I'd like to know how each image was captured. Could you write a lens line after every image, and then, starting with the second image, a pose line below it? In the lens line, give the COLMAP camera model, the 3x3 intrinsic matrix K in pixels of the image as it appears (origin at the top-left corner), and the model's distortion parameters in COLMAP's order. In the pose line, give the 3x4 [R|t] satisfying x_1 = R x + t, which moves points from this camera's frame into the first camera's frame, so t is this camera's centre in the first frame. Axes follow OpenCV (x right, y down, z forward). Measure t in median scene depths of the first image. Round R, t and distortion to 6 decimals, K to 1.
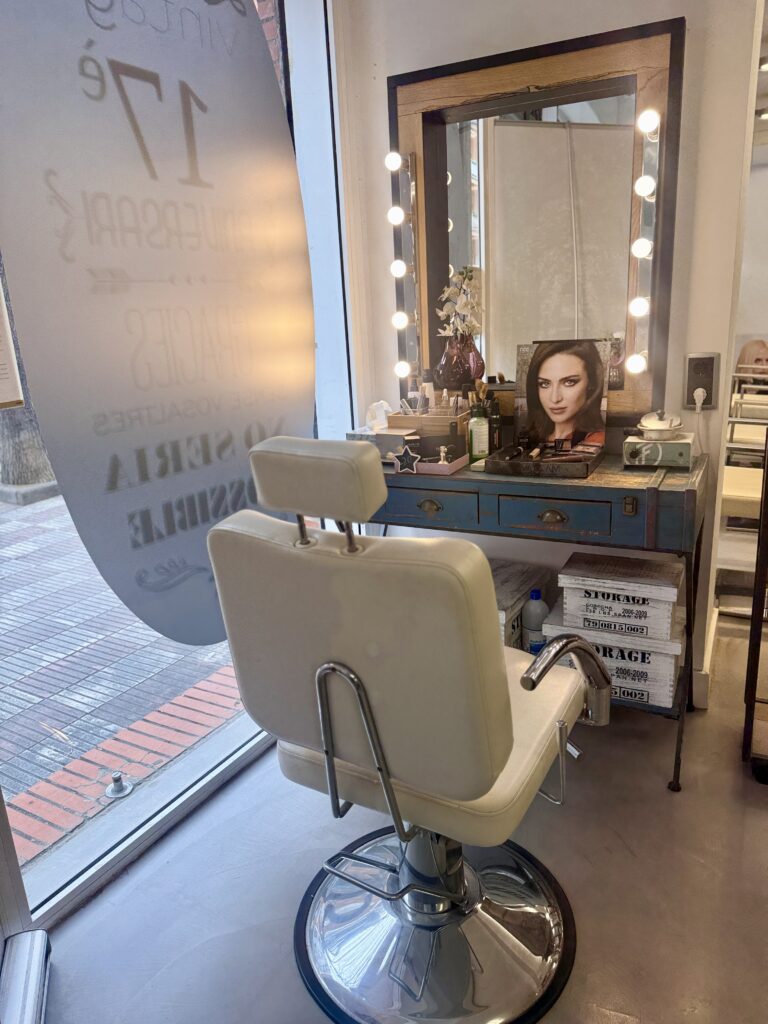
lens RADIAL K [[728.1, 0, 382.0], [0, 728.1, 512.0], [0, 0, 1]] dist [0.067797, -0.056207]
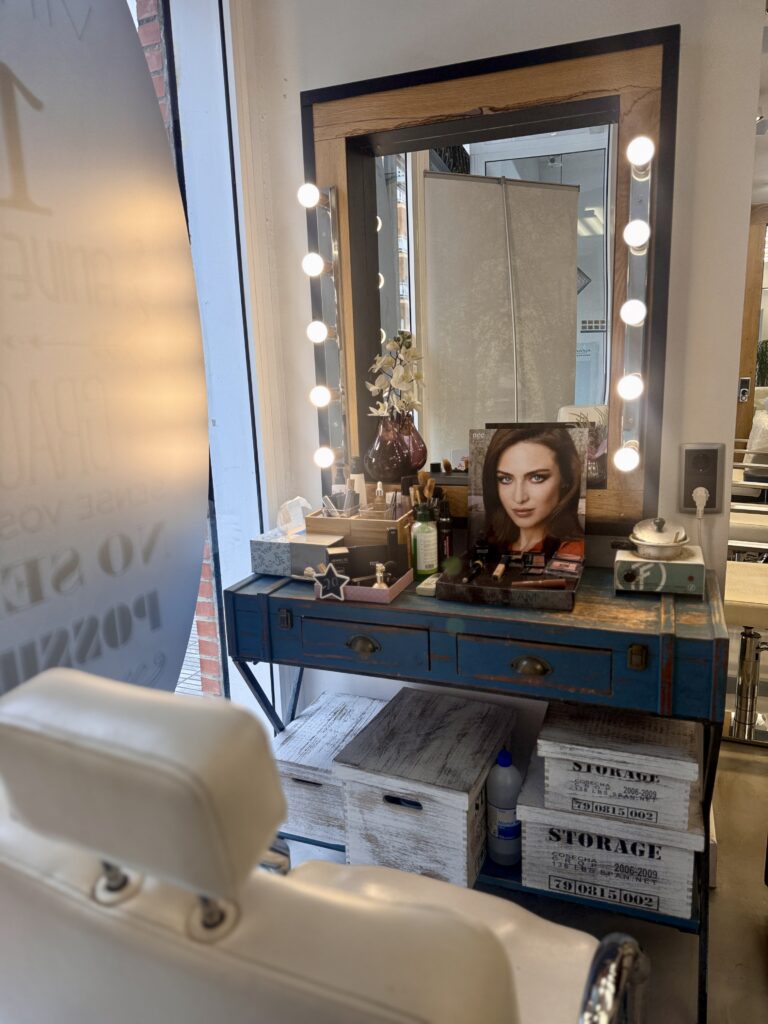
lens RADIAL K [[728.1, 0, 383.5], [0, 728.1, 518.9], [0, 0, 1]] dist [0.067797, -0.056207]
pose [[0.994539, -0.006705, 0.104154, 0.010302], [0.013731, 0.997666, -0.066891, -0.085142], [-0.103462, 0.067955, 0.992309, 0.250488]]
